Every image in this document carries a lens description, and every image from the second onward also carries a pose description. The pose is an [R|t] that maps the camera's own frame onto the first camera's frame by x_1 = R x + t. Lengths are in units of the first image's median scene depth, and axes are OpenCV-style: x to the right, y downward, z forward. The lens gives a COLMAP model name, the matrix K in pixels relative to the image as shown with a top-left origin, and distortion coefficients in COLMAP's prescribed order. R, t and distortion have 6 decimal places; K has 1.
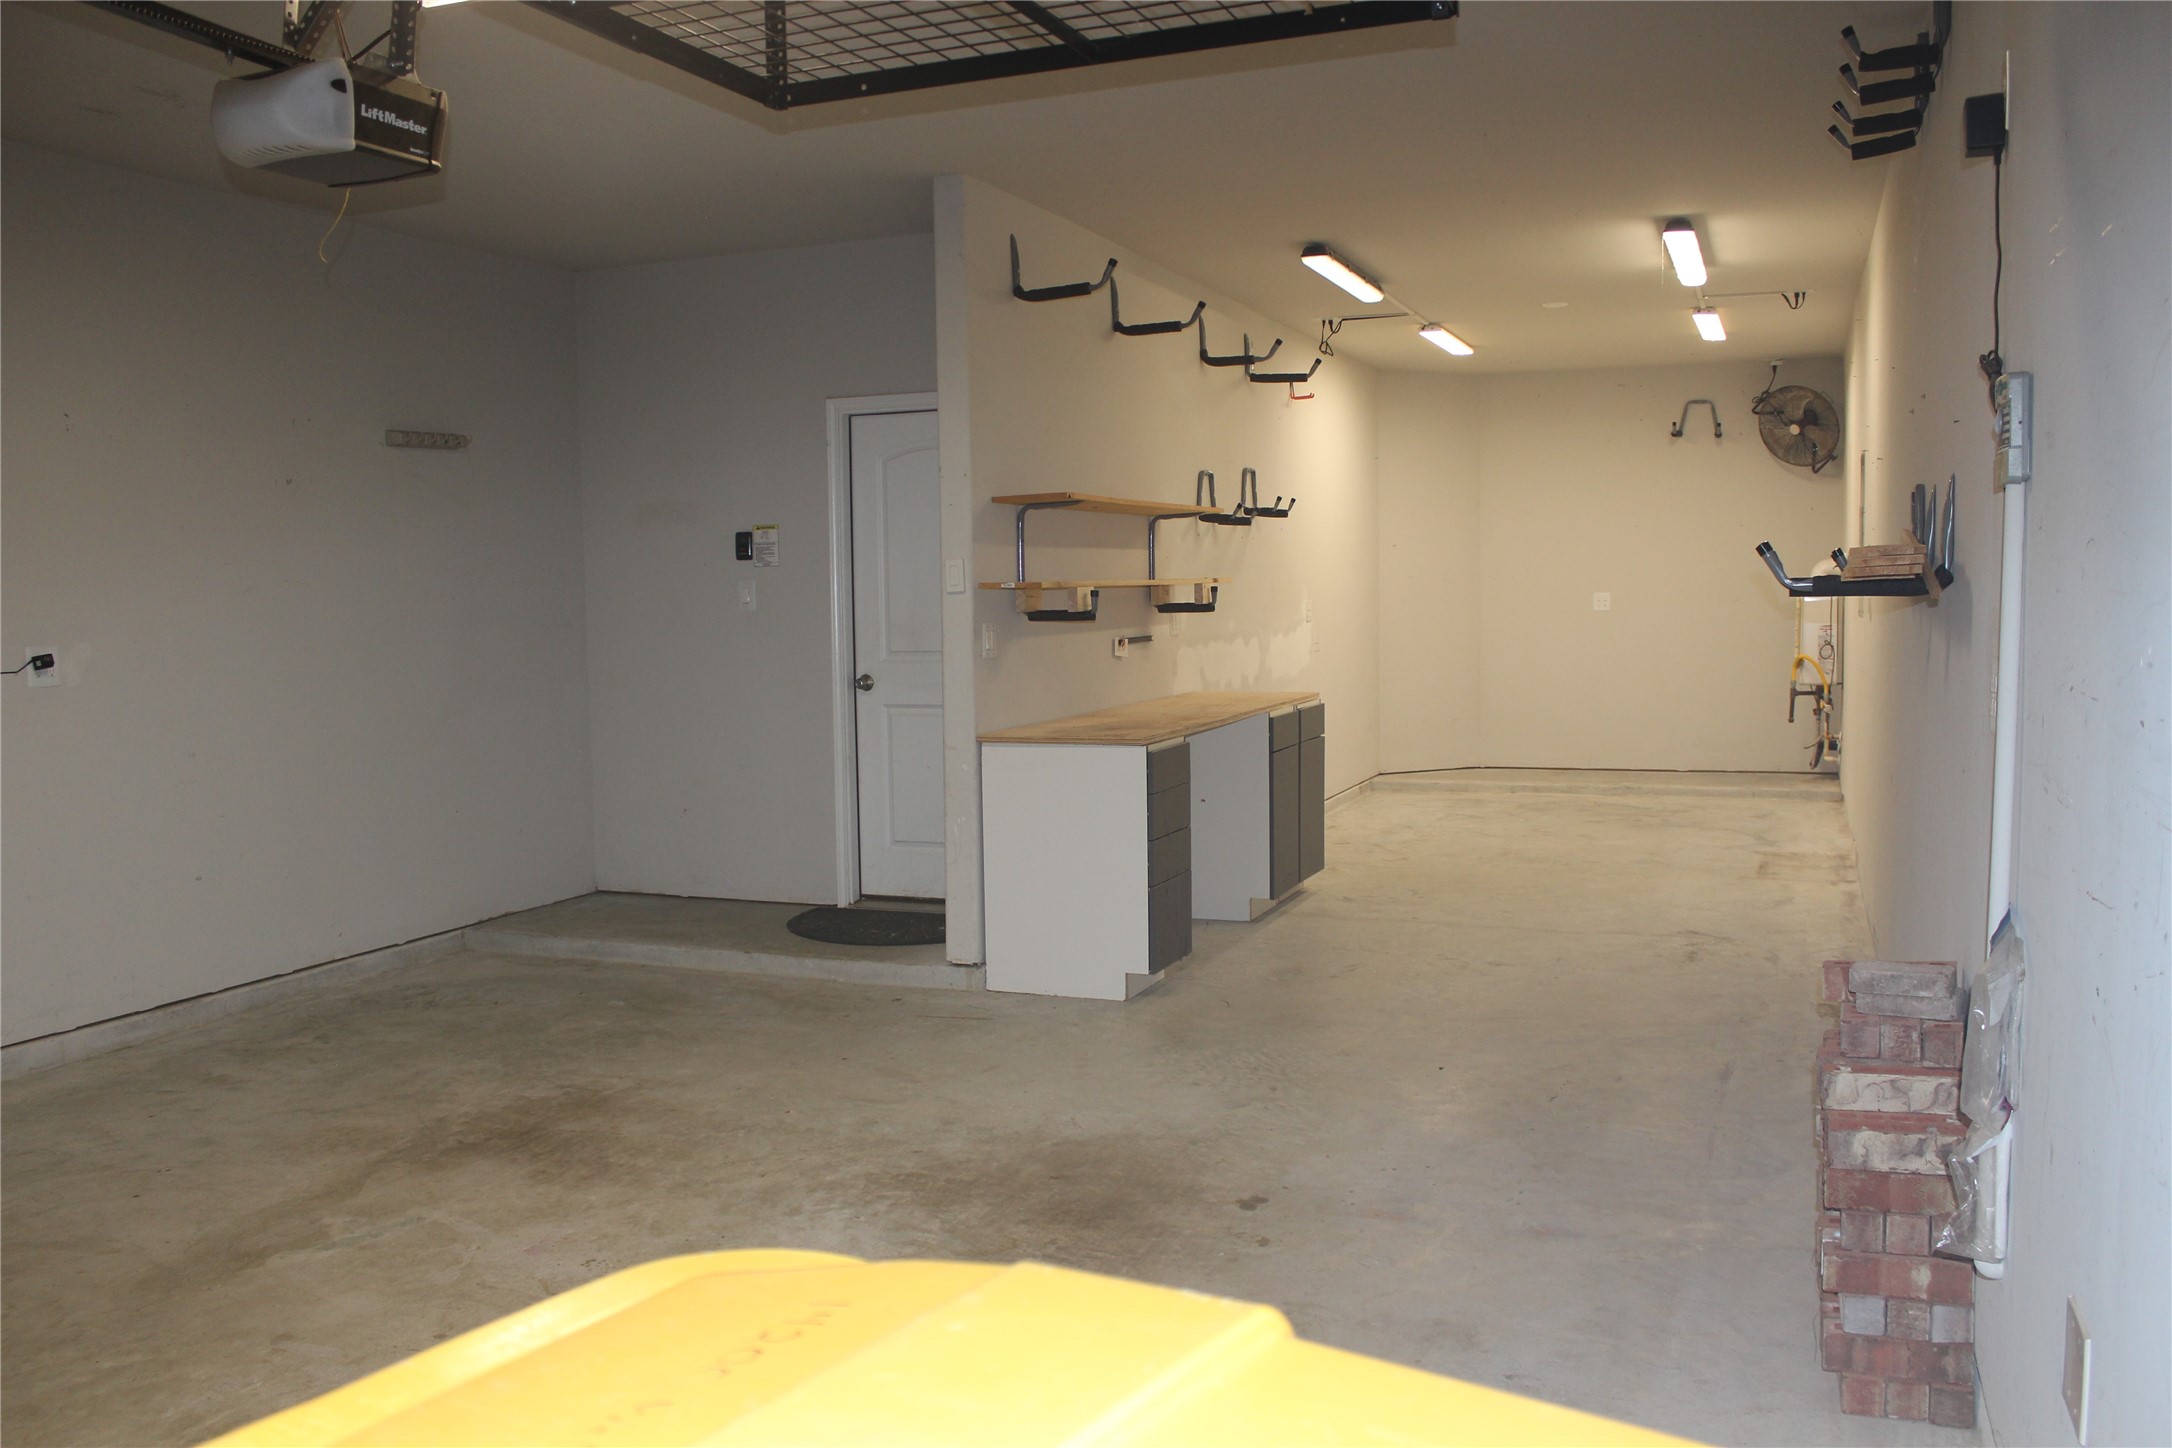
lens RADIAL K [[1806.1, 0, 1092.5], [0, 1806.1, 746.4], [0, 0, 1]] dist [-0.168309, 0.191378]
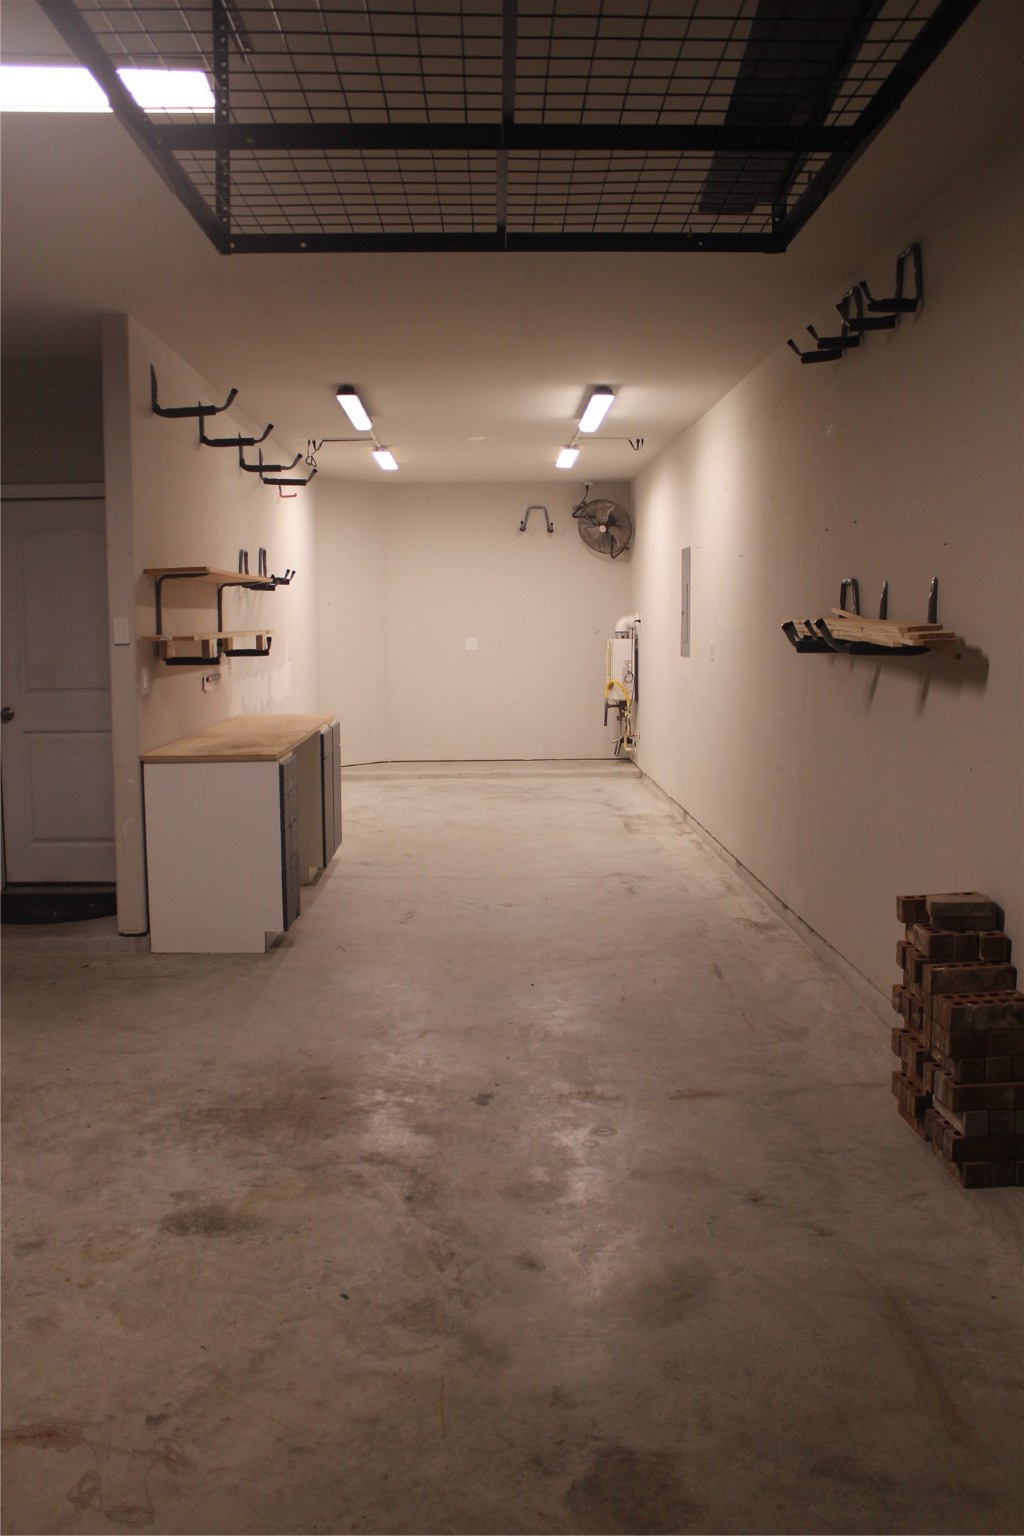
lens RADIAL K [[1277.2, 0, 512.0], [0, 1277.2, 768.0], [0, 0, 1]] dist [-0.168309, 0.191378]
pose [[0.918585, -0.032913, 0.393850, -0.138857], [0.024320, 0.999345, 0.026791, -0.011915], [-0.394474, -0.015031, 0.918784, 0.057724]]
